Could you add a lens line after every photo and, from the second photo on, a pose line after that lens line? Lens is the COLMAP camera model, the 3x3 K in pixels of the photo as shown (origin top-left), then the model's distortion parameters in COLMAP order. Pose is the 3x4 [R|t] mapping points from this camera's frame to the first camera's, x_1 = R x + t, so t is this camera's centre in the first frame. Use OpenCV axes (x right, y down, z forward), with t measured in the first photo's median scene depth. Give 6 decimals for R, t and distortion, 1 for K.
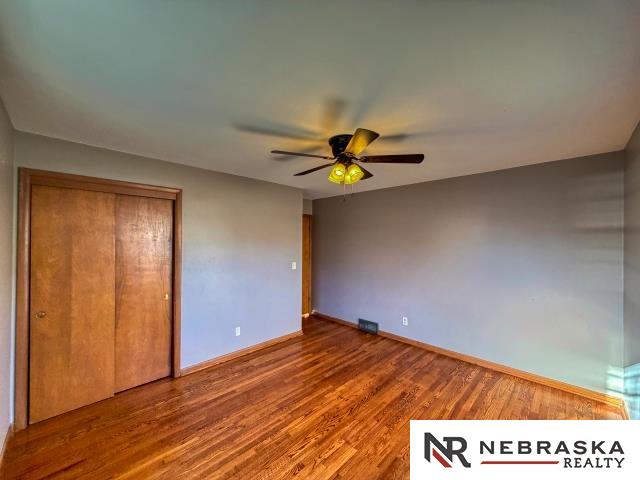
lens RADIAL K [[254.3, 0, 318.1], [0, 254.3, 240.0], [0, 0, 1]] dist [0.000869, -0.000332]
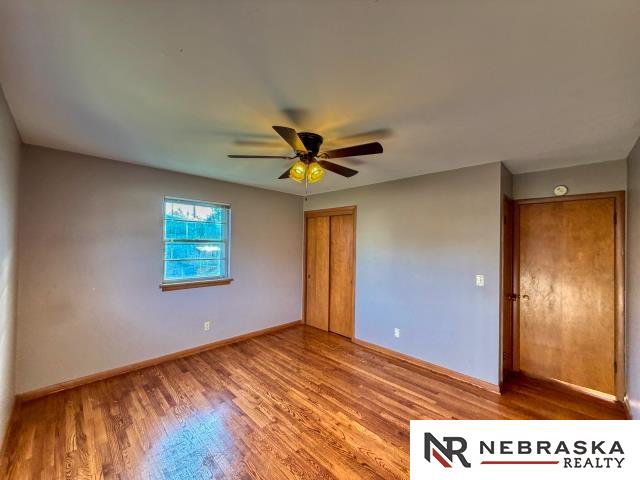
lens RADIAL K [[254.3, 0, 318.1], [0, 254.3, 240.0], [0, 0, 1]] dist [0.000869, -0.000332]
pose [[-0.003061, -0.019697, -0.999801, 0.856933], [-0.011737, 0.999738, -0.019659, 0.016608], [0.999926, 0.011674, -0.003291, 0.830969]]
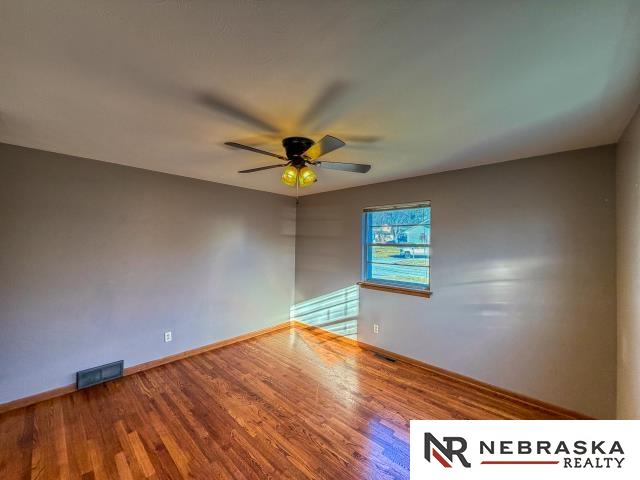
lens RADIAL K [[254.3, 0, 318.1], [0, 254.3, 240.0], [0, 0, 1]] dist [0.000869, -0.000332]
pose [[-0.035378, 0.005226, 0.999360, -0.707094], [-0.017959, 0.999822, -0.005864, -0.003019], [-0.999213, -0.018155, -0.035278, 0.755151]]
